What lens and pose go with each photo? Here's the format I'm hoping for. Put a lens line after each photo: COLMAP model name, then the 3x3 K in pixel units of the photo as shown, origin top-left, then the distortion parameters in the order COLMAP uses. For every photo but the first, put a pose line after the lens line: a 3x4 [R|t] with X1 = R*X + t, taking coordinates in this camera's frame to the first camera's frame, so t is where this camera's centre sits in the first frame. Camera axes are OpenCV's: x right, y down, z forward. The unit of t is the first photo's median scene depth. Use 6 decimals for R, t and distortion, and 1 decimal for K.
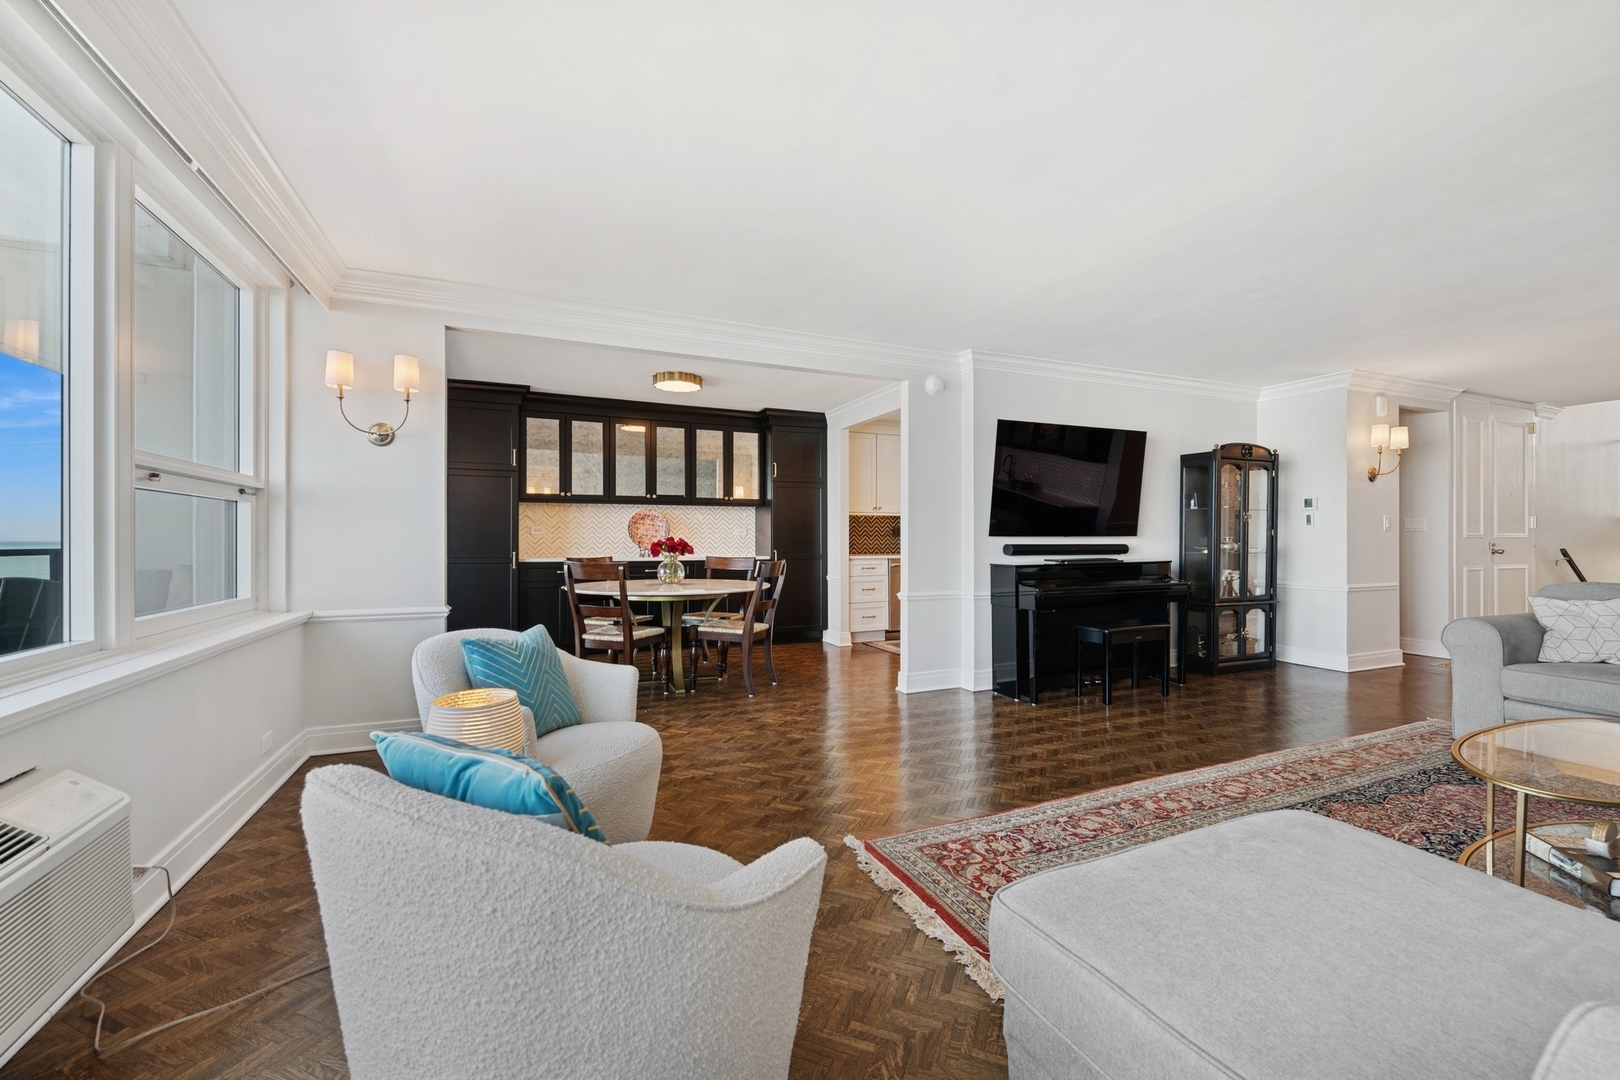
lens RADIAL K [[641.9, 0, 811.9], [0, 641.9, 538.9], [0, 0, 1]] dist [-0.005322, -0.001661]
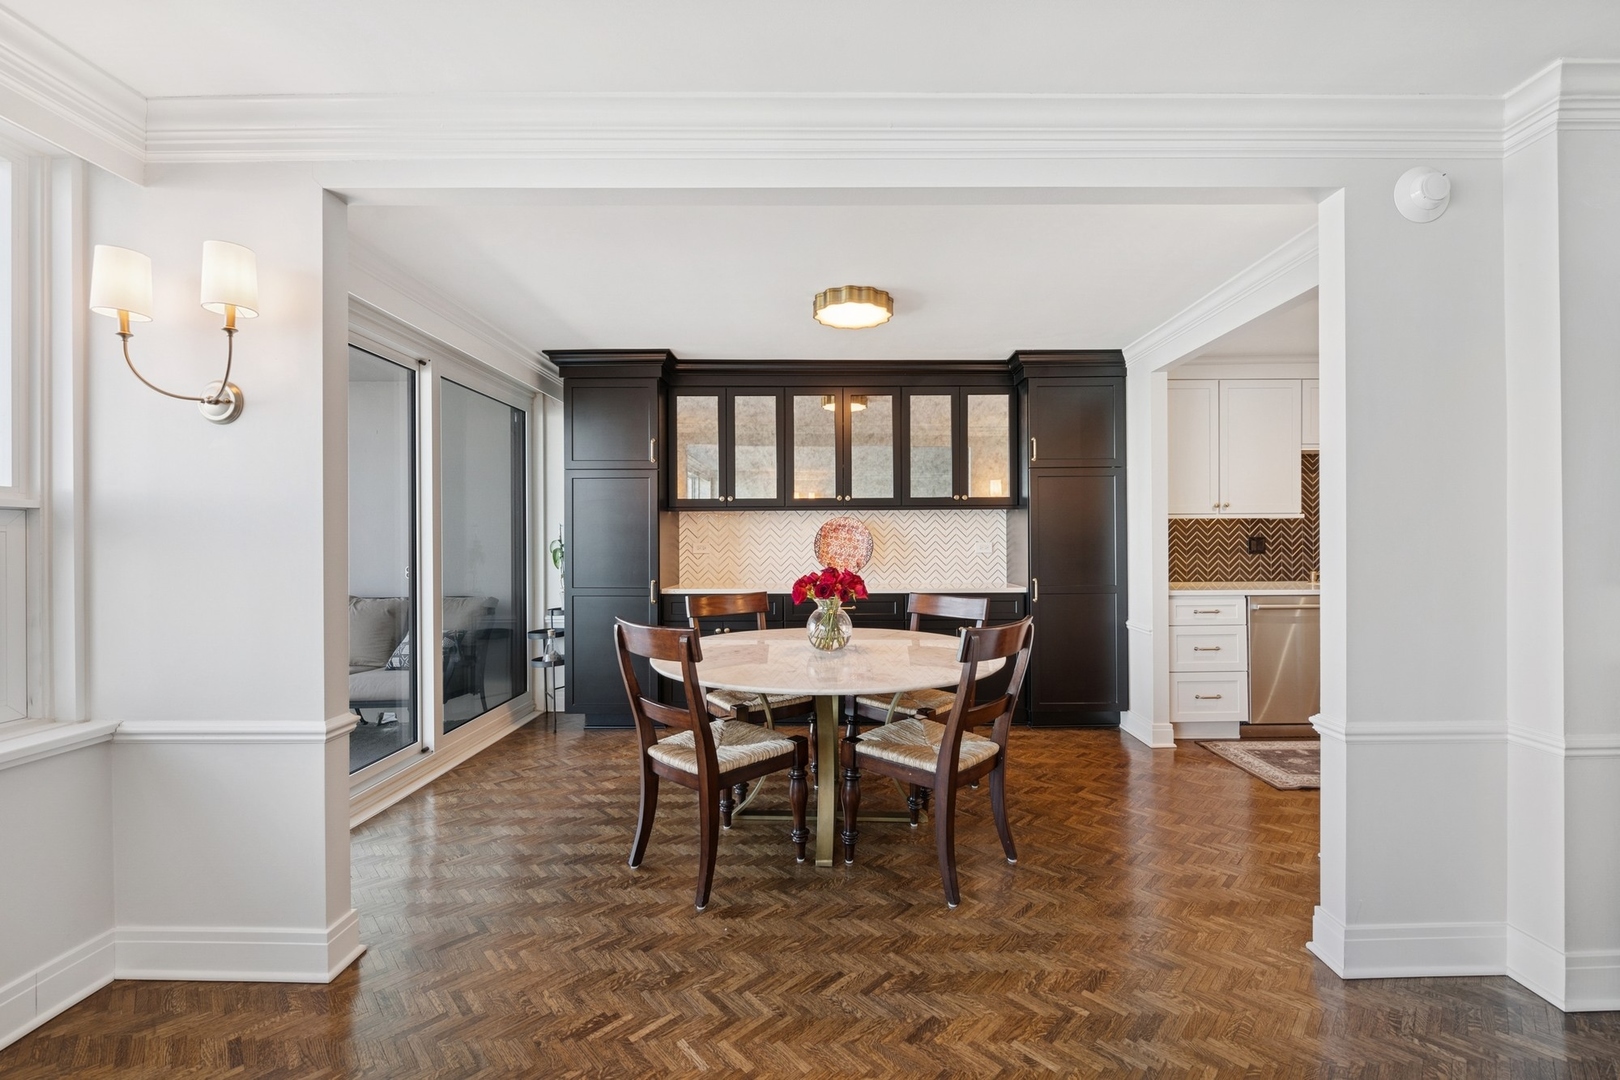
lens RADIAL K [[641.9, 0, 829.9], [0, 641.9, 539.1], [0, 0, 1]] dist [-0.005322, -0.001661]
pose [[0.915602, -0.004953, -0.402056, 0.013448], [0.005355, 0.999986, -0.000124, -0.026755], [0.402051, -0.002039, 0.915615, 0.435882]]
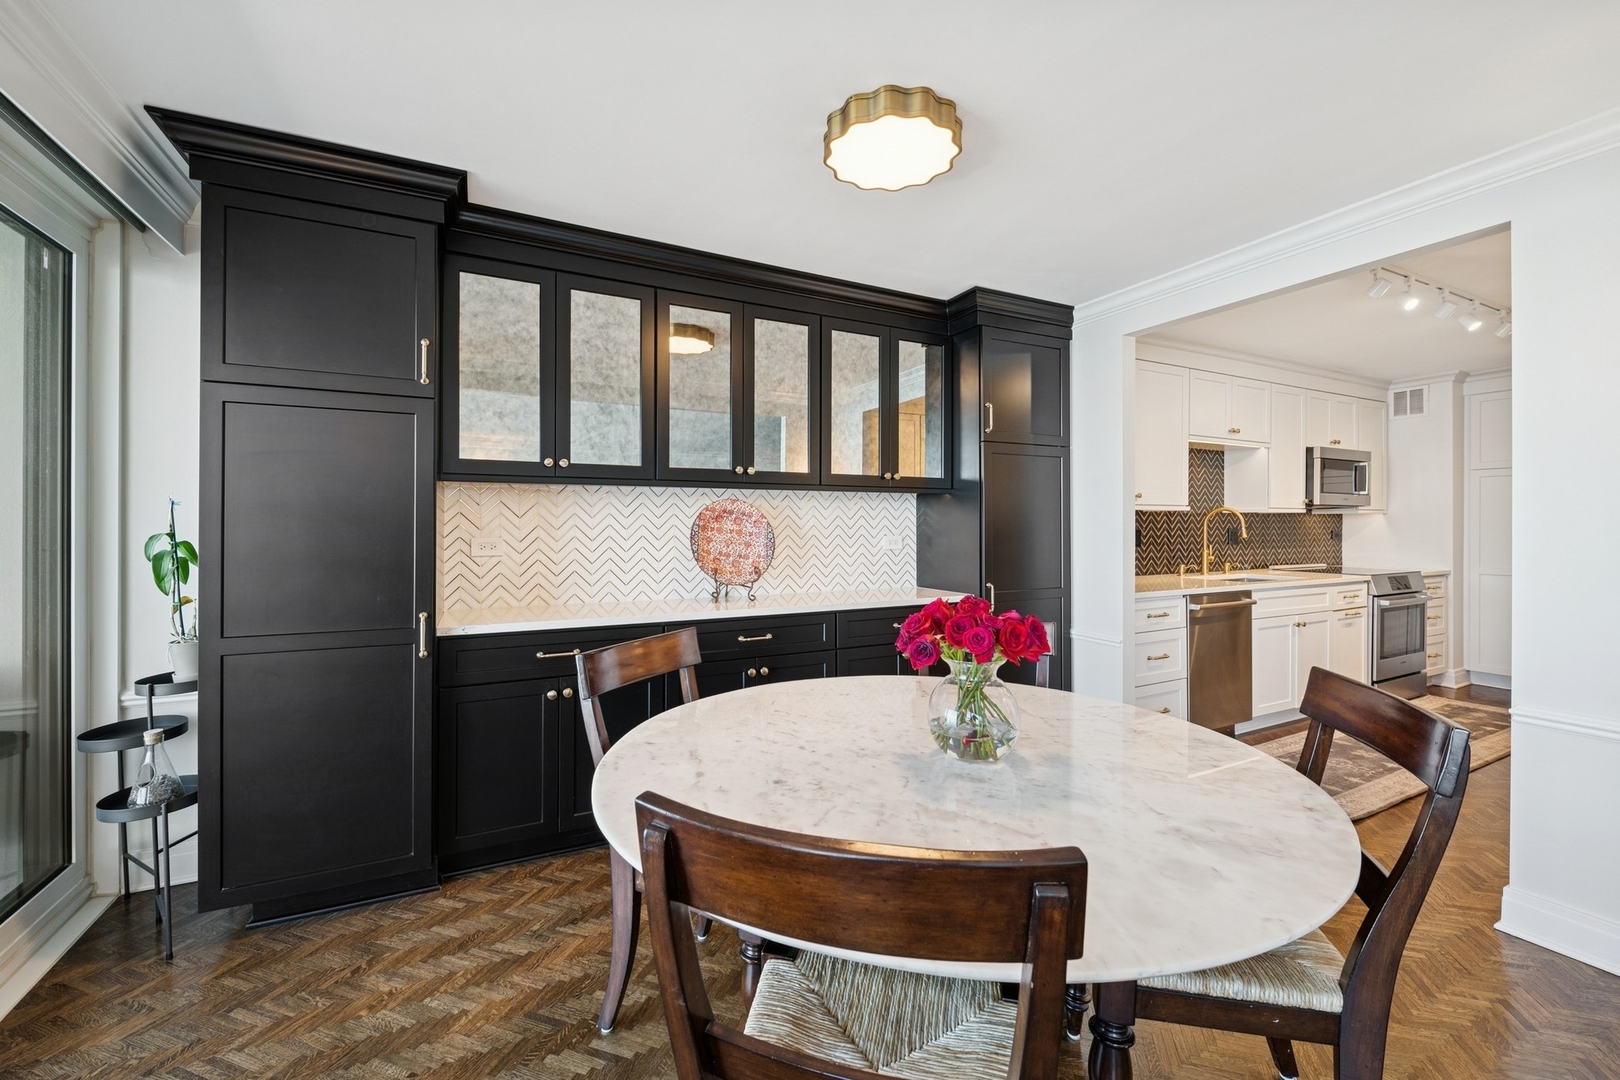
lens RADIAL K [[641.9, 0, 801.9], [0, 641.9, 522.5], [0, 0, 1]] dist [-0.005322, -0.001661]
pose [[0.998840, 0.002006, 0.048115, -0.274258], [-0.002072, 0.999997, 0.001320, -0.035765], [-0.048112, -0.001418, 0.998841, 0.646851]]
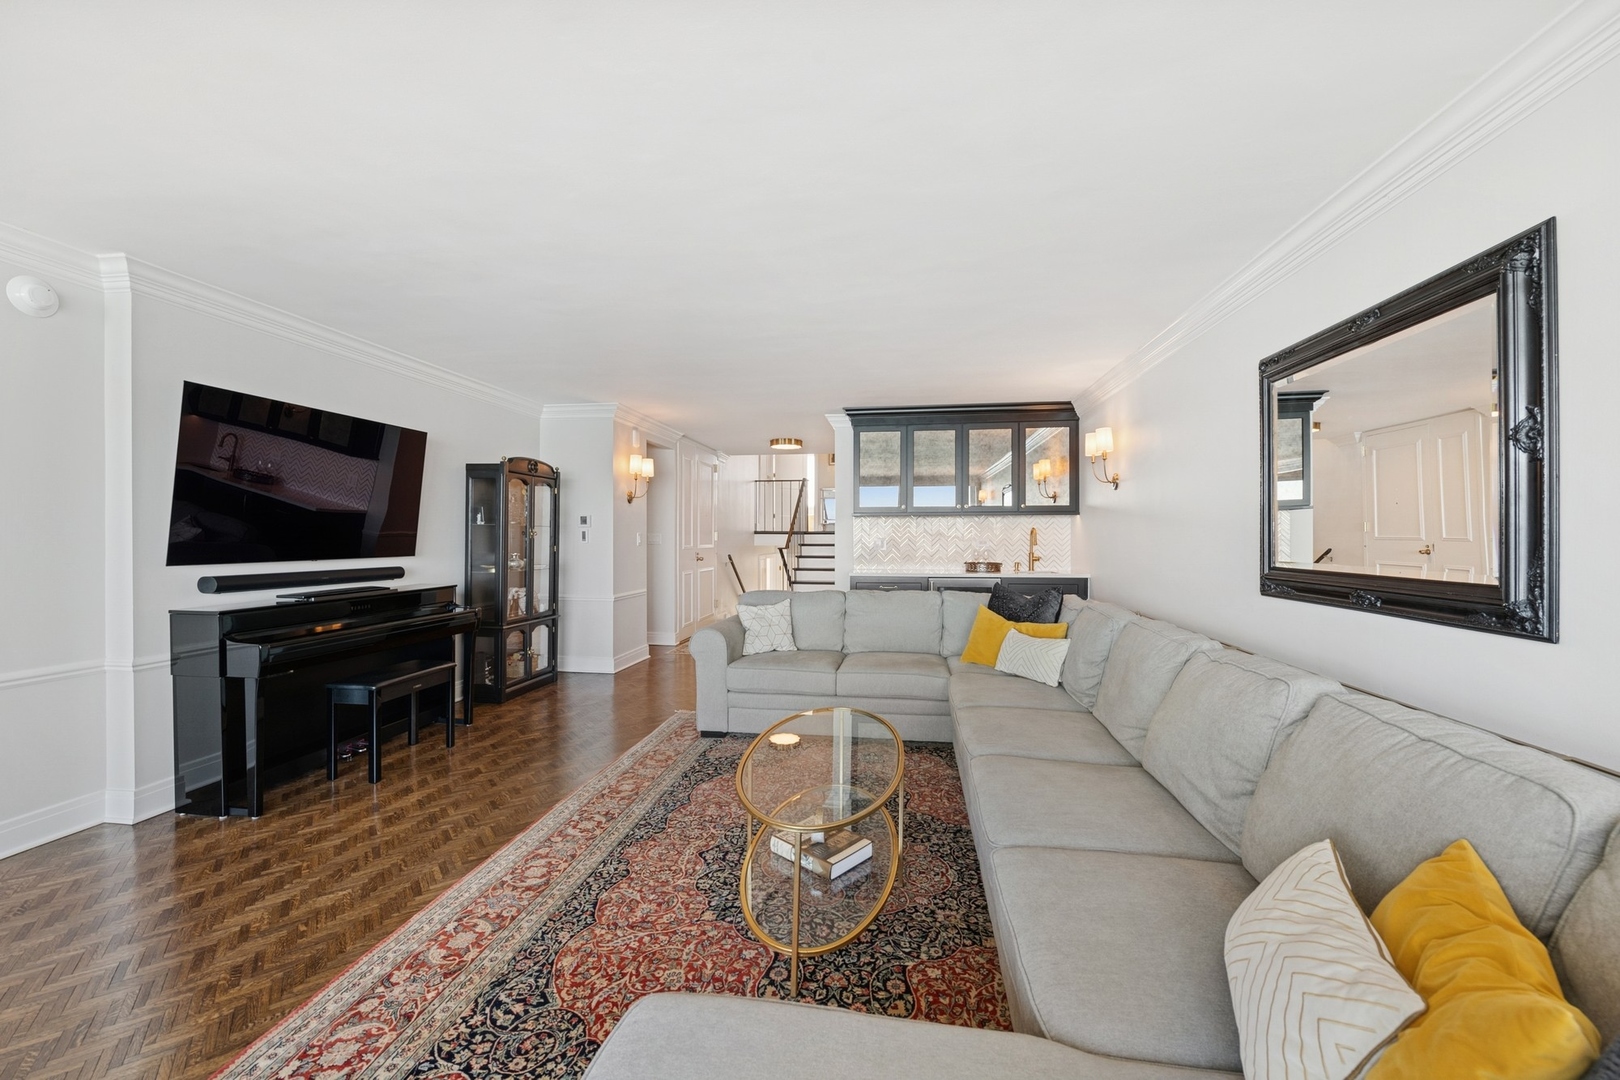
lens RADIAL K [[641.9, 0, 813.9], [0, 641.9, 541.5], [0, 0, 1]] dist [-0.005322, -0.001661]
pose [[0.517833, -0.002028, 0.855479, 0.062991], [-0.002110, 0.999991, 0.003648, -0.027229], [-0.855479, -0.003694, 0.517825, 0.123887]]
